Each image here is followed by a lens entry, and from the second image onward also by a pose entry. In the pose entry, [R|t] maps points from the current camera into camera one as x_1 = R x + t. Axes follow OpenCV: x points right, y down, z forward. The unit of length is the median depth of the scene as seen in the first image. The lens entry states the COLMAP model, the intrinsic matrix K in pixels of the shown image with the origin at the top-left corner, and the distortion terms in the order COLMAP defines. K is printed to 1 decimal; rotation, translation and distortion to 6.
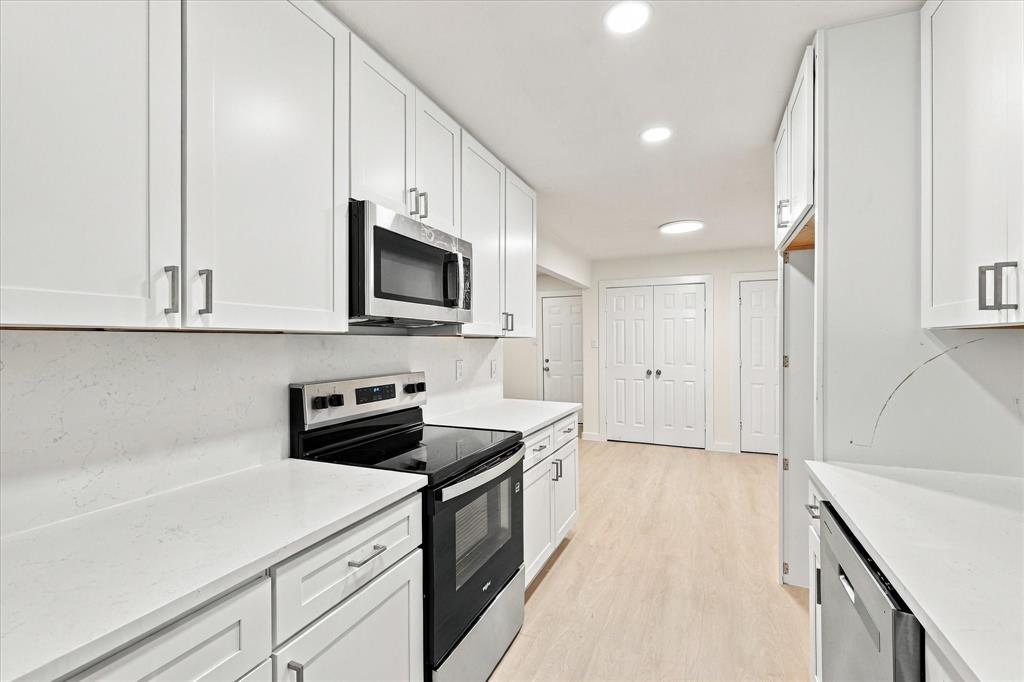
lens RADIAL K [[449.0, 0, 516.6], [0, 449.0, 339.3], [0, 0, 1]] dist [0.004842, -0.000033]
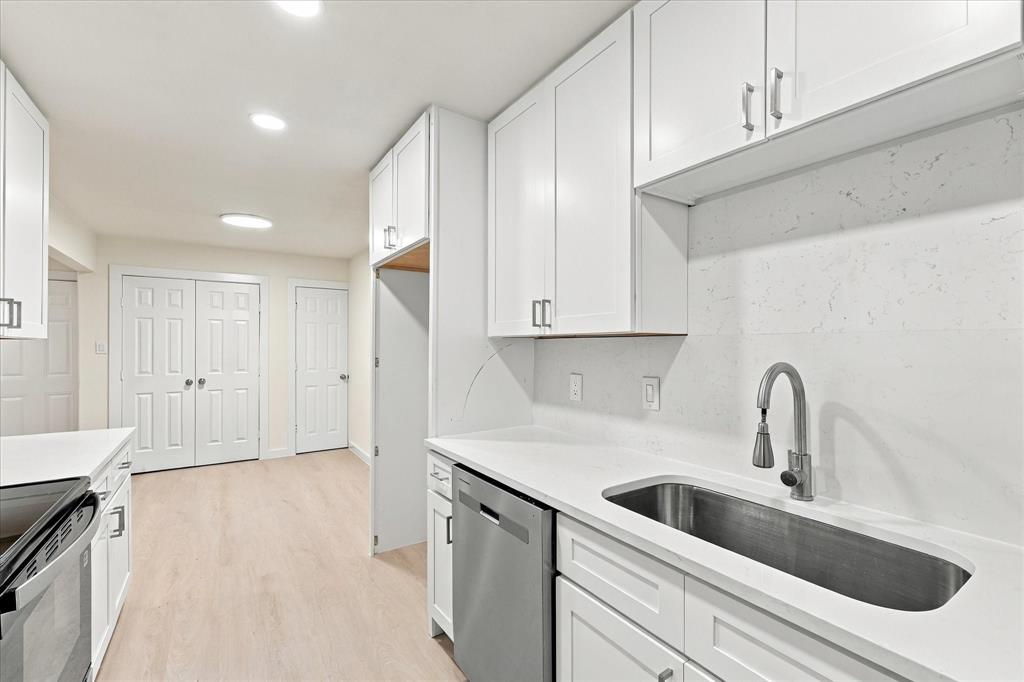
lens RADIAL K [[452.2, 0, 512.8], [0, 452.2, 344.8], [0, 0, 1]] dist [0.008179, 0.000056]
pose [[0.545306, 0.002321, 0.838234, -0.174547], [-0.004377, 0.999990, 0.000079, 0.001285], [-0.838226, -0.003712, 0.545311, 0.059905]]
